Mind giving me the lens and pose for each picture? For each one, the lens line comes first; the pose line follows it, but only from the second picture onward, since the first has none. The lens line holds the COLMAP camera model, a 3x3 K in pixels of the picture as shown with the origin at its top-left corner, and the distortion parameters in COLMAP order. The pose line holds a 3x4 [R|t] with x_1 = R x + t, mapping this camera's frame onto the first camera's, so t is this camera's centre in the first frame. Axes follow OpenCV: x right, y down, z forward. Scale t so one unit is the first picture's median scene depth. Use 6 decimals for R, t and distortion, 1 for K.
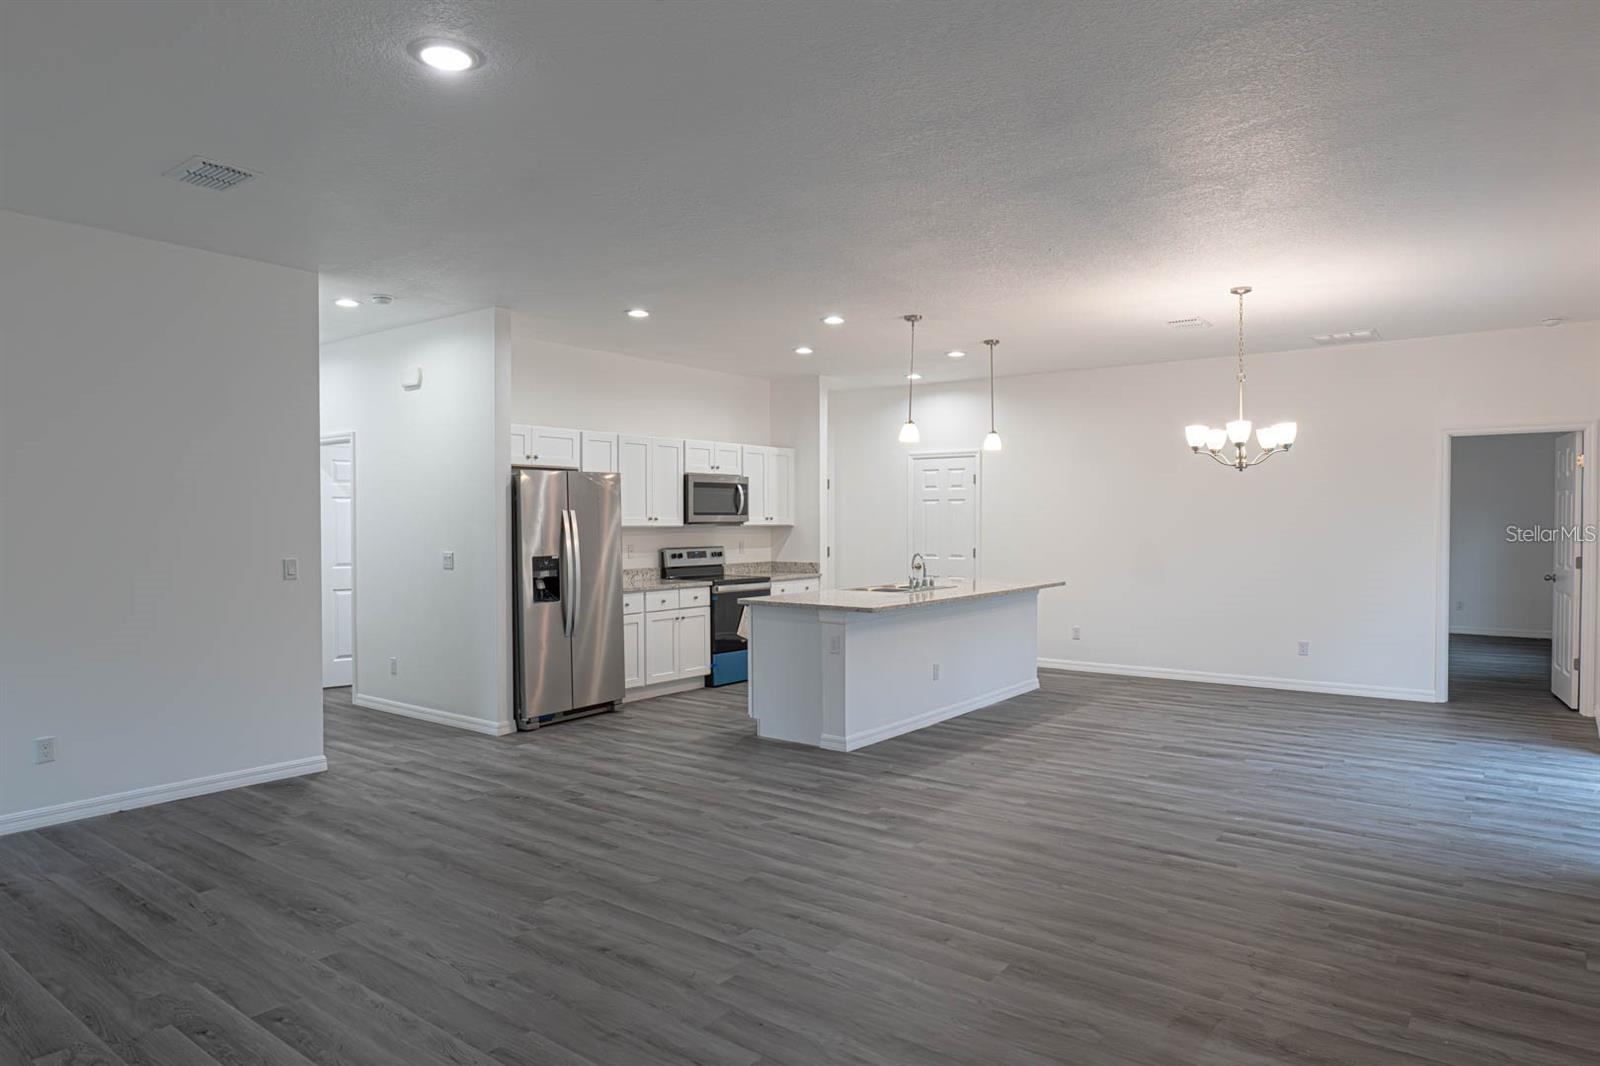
lens RADIAL K [[985.5, 0, 800.0], [0, 985.5, 533.0], [0, 0, 1]] dist [-0.071589, -0.000038]
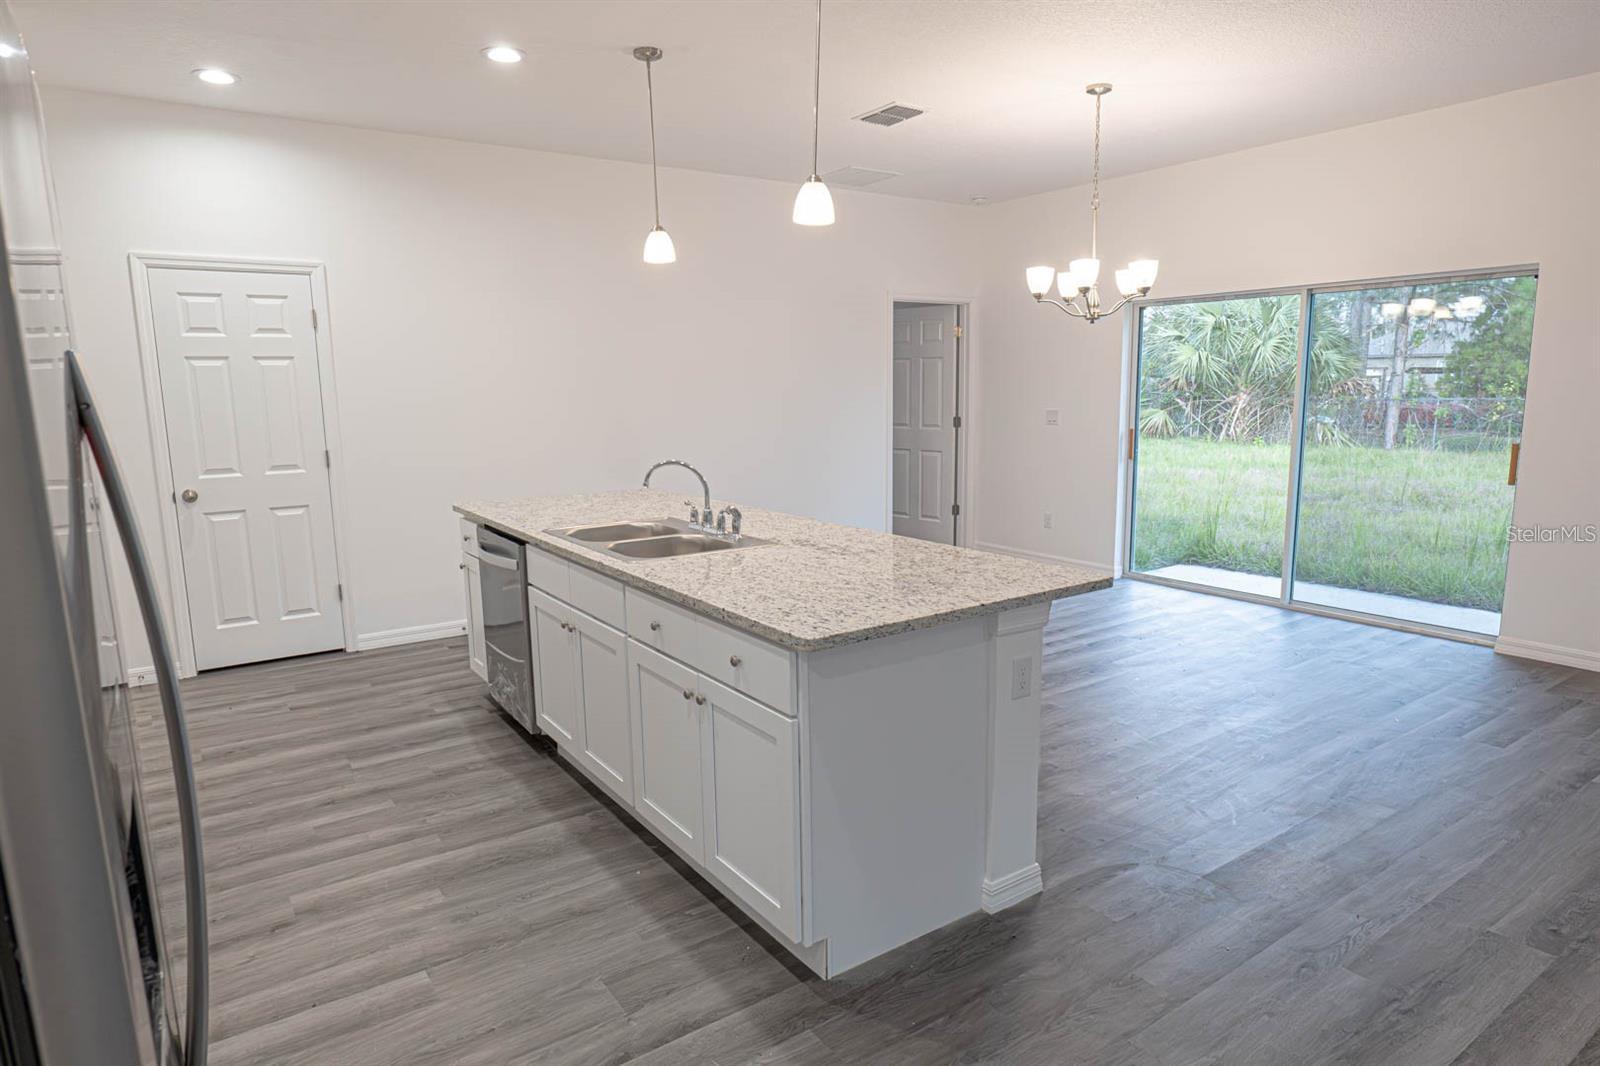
lens RADIAL K [[926.5, 0, 800.0], [0, 926.5, 533.0], [0, 0, 1]] dist [-0.006273, -0.000530]
pose [[0.299315, -0.156908, 0.941164, -0.291586], [0.029423, 0.987435, 0.155265, -0.013112], [-0.953701, -0.018781, 0.300171, 0.762029]]
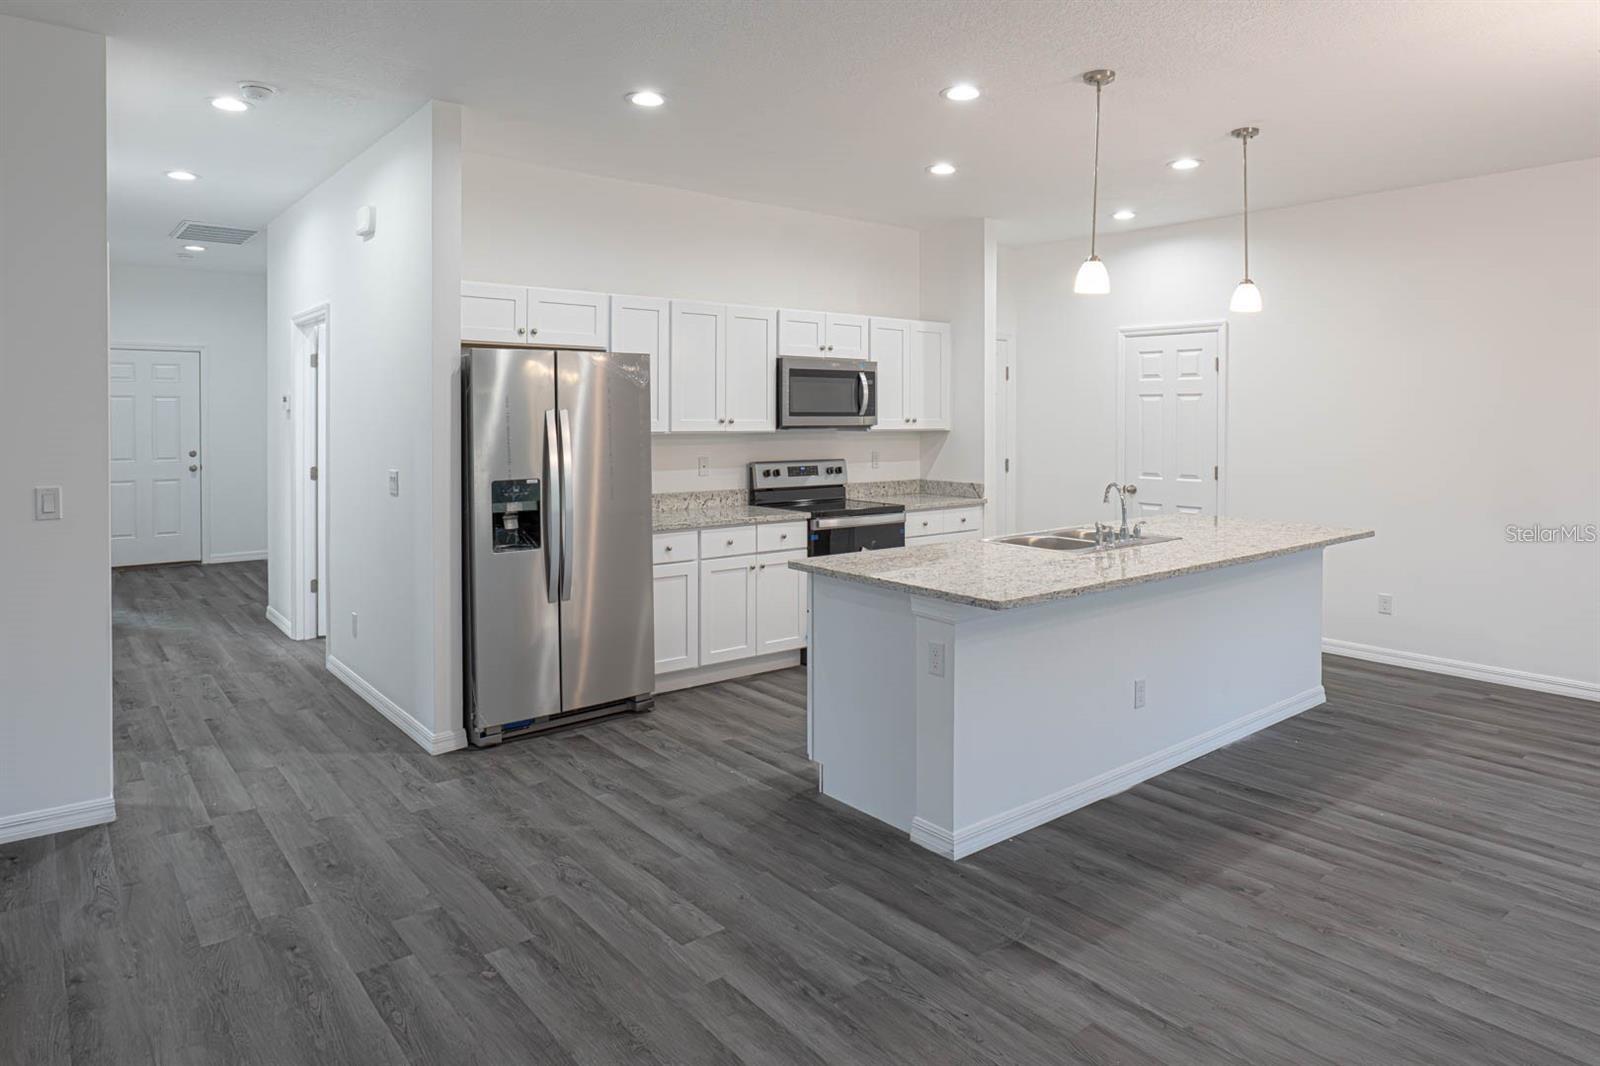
lens RADIAL K [[978.5, 0, 814.5], [0, 978.5, 418.6], [0, 0, 1]] dist [-0.030767, 0.001973]
pose [[0.975168, 0.005586, -0.221398, 0.069628], [-0.007725, 0.999932, -0.008793, -0.011505], [0.221333, 0.010285, 0.975144, 0.357583]]
